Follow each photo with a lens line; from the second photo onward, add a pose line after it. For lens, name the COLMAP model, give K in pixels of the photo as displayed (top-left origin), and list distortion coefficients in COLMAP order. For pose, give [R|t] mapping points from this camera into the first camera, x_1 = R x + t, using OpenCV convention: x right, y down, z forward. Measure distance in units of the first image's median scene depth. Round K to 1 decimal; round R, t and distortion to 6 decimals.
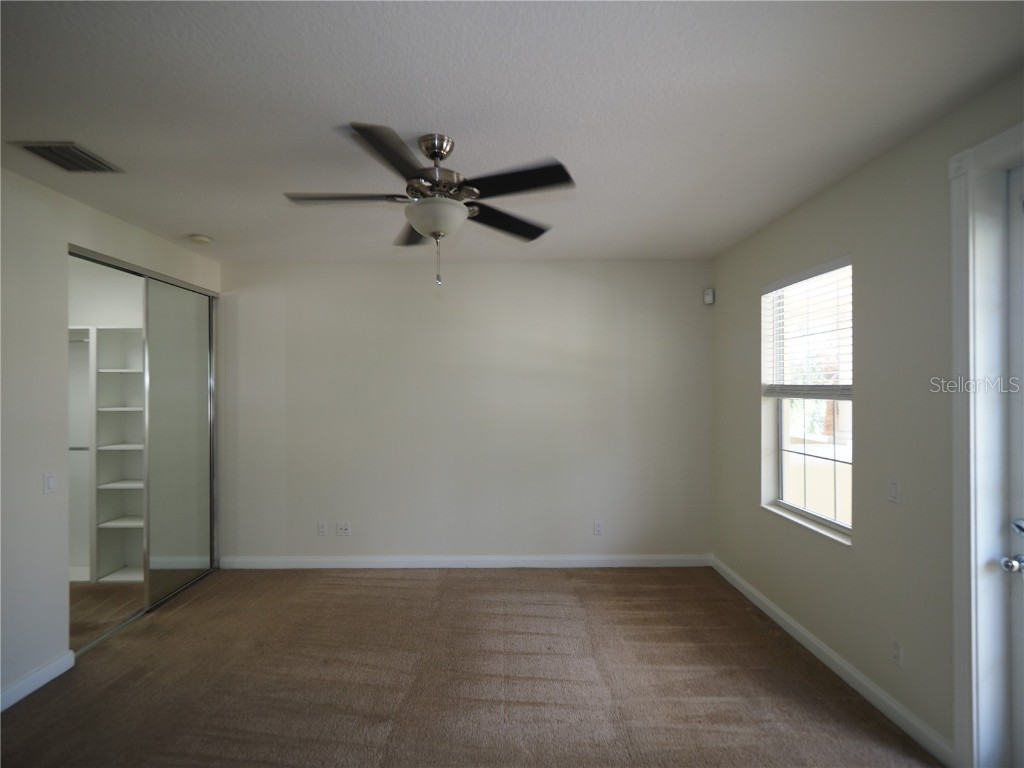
lens RADIAL K [[482.9, 0, 508.4], [0, 482.9, 392.2], [0, 0, 1]] dist [0.003515, -0.001256]
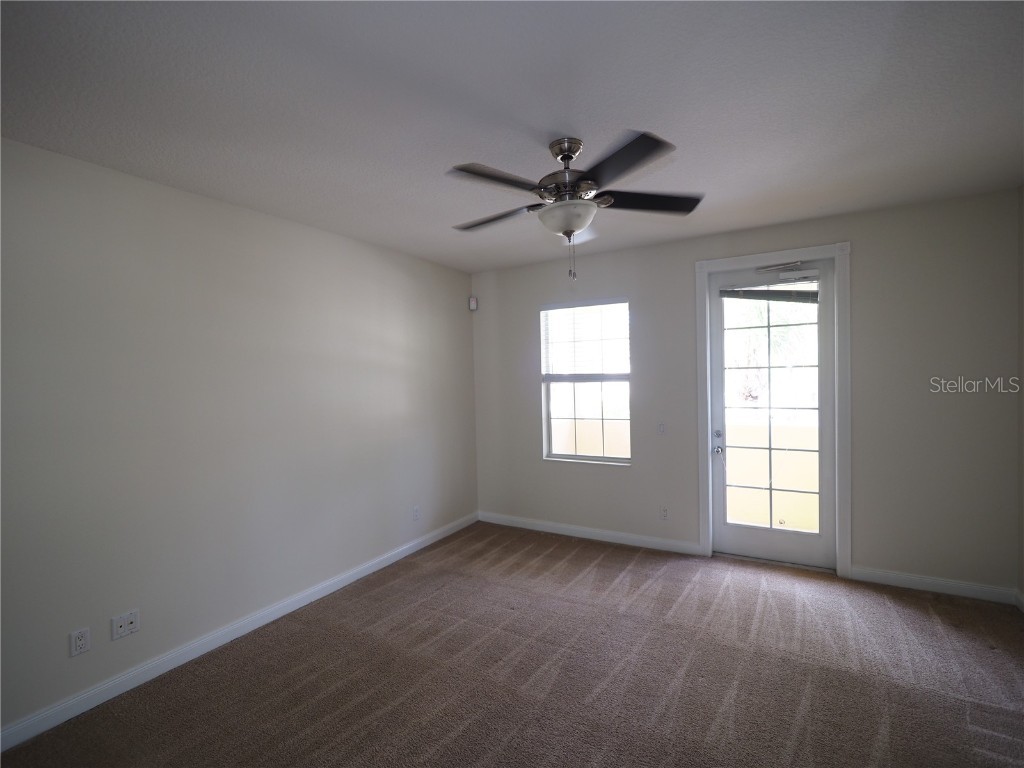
lens RADIAL K [[482.9, 0, 507.4], [0, 482.9, 383.5], [0, 0, 1]] dist [0.003515, -0.001256]
pose [[0.513191, -0.024778, 0.857916, -0.778916], [0.027449, 0.999546, 0.012449, -0.008098], [-0.857835, 0.017160, 0.513638, 0.375737]]
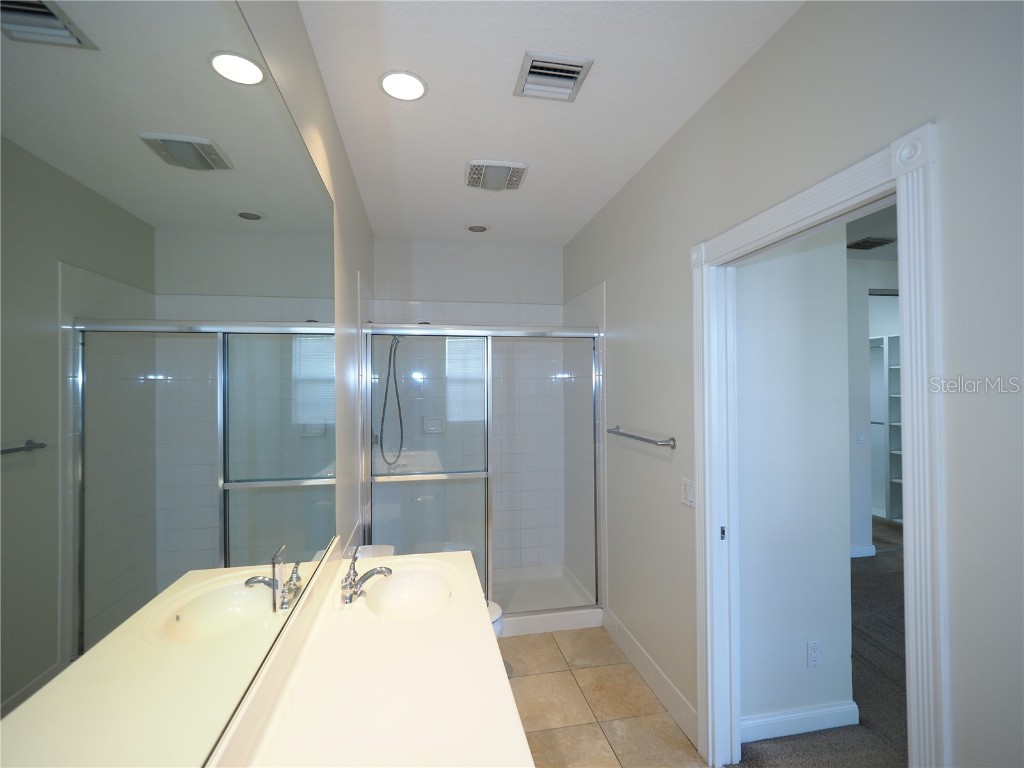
lens RADIAL K [[482.9, 0, 512.7], [0, 482.9, 378.5], [0, 0, 1]] dist [0.003515, -0.001256]
pose [[0.195927, -0.010145, -0.980566, 0.339455], [0.003284, 0.999948, -0.009690, -0.003167], [0.980613, -0.001321, 0.195950, -0.375361]]
